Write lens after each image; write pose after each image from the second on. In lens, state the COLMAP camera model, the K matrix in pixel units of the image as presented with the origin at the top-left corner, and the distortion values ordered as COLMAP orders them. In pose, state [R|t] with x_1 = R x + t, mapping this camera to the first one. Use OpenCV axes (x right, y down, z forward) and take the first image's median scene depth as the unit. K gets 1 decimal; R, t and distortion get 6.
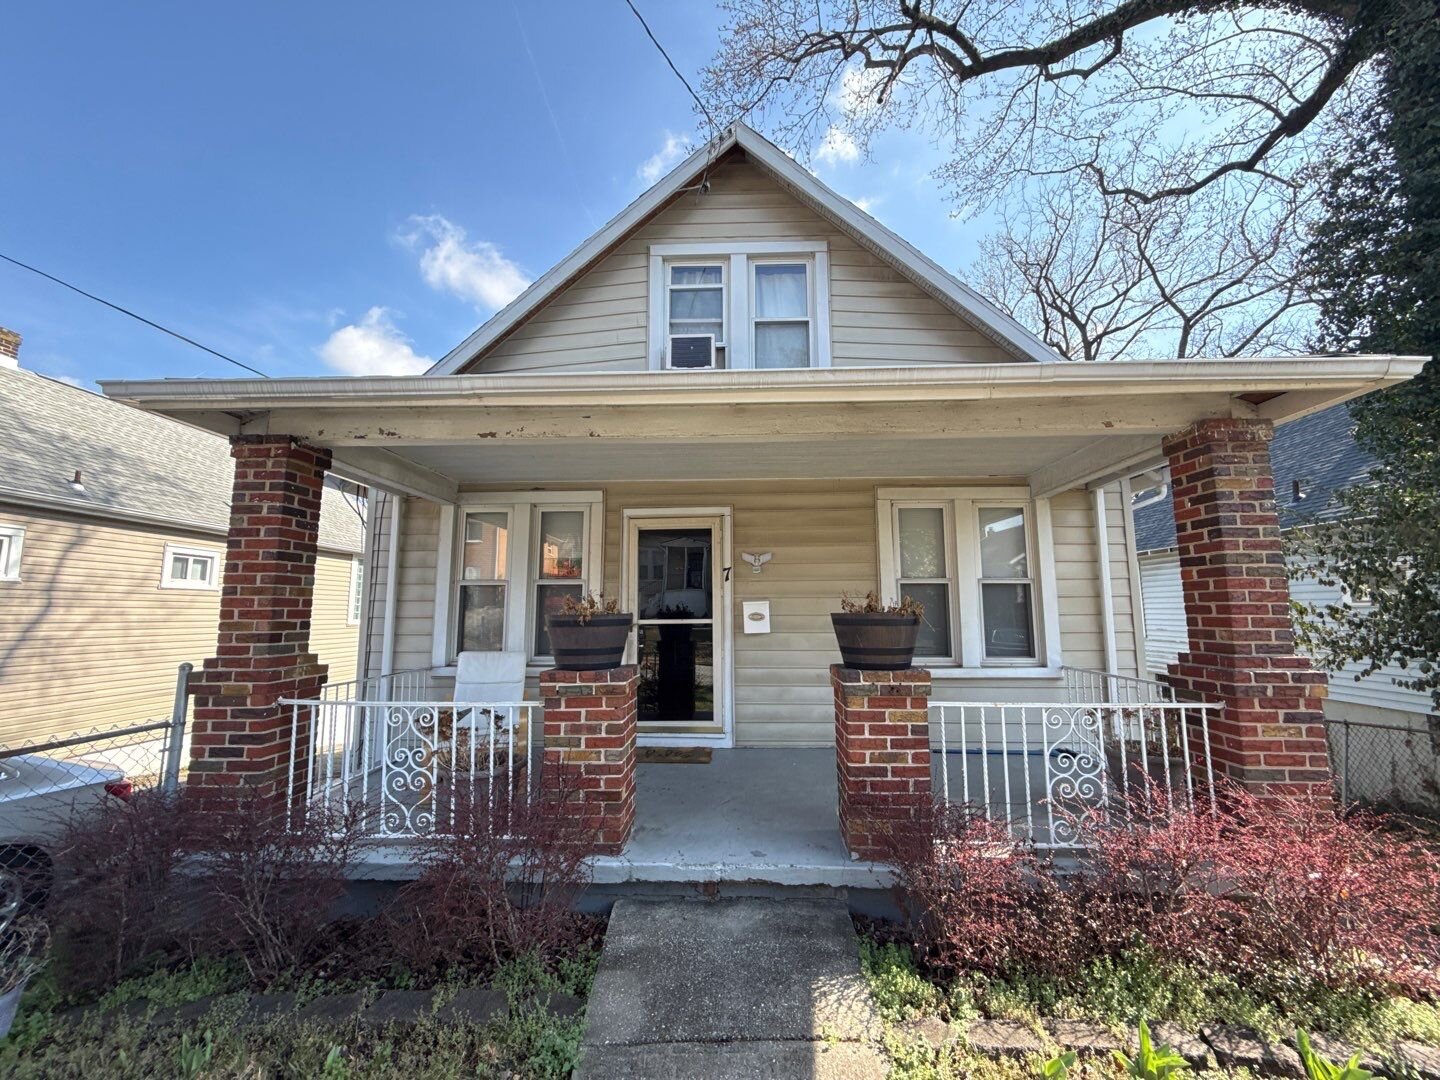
lens RADIAL K [[577.4, 0, 724.0], [0, 577.4, 542.7], [0, 0, 1]] dist [0.002953, -0.000112]
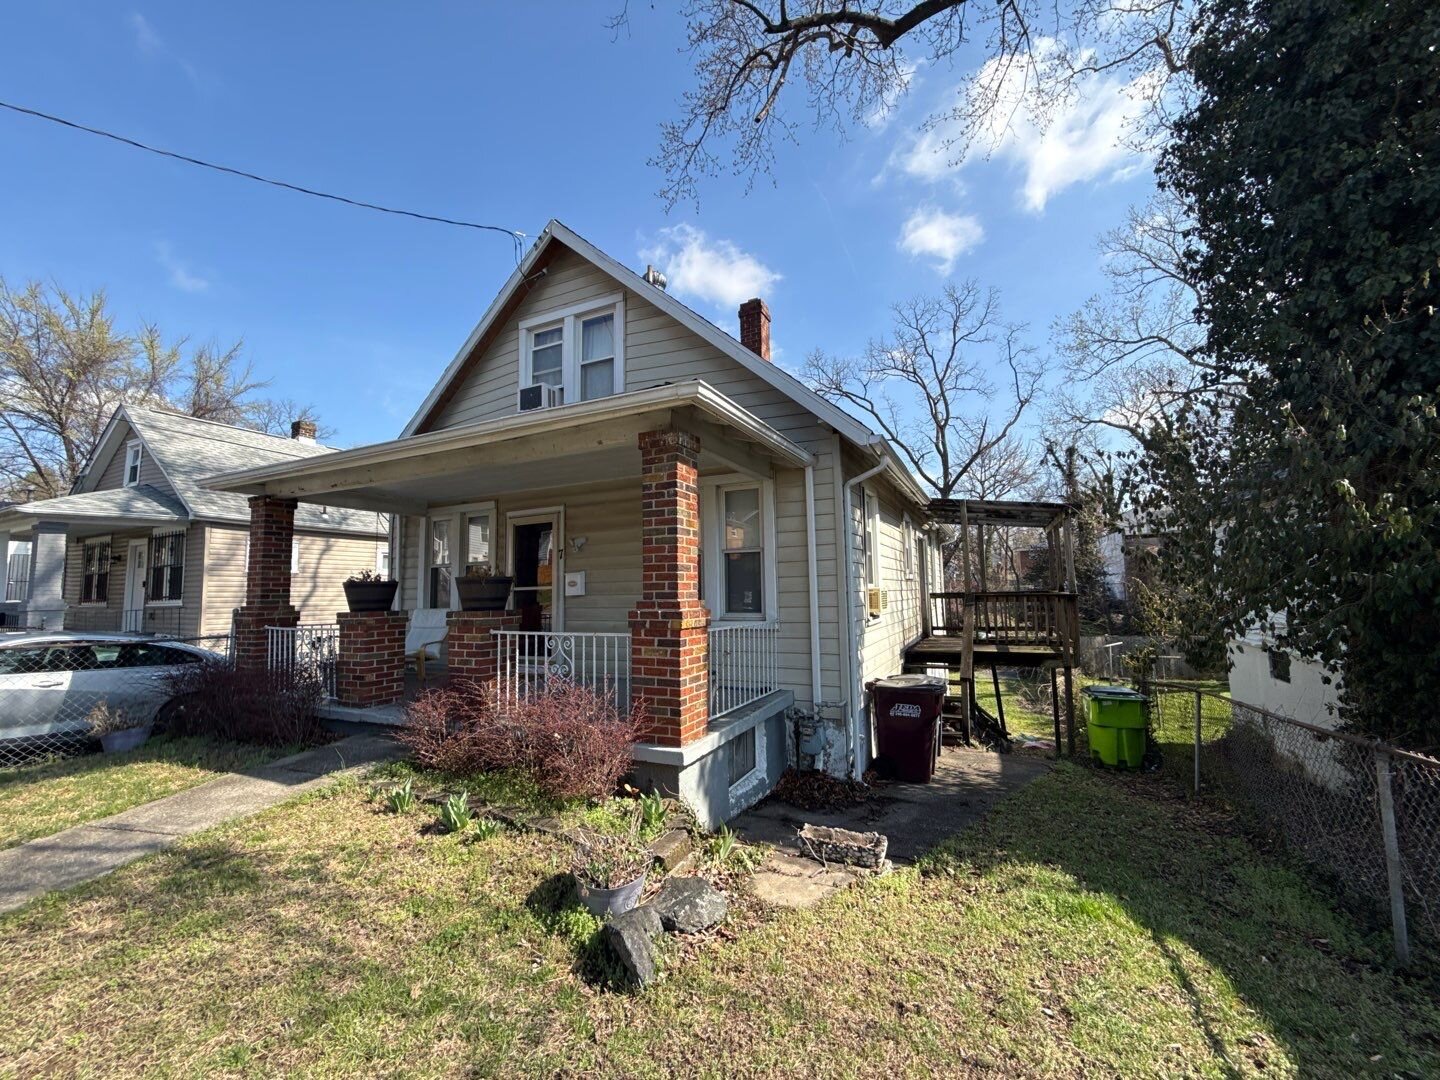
lens RADIAL K [[577.4, 0, 718.3], [0, 577.4, 542.6], [0, 0, 1]] dist [0.002953, -0.000112]
pose [[0.913580, -0.047888, -0.403829, 0.890331], [0.063357, 0.997677, 0.025022, 0.015519], [0.401693, -0.048445, 0.914492, -0.121263]]
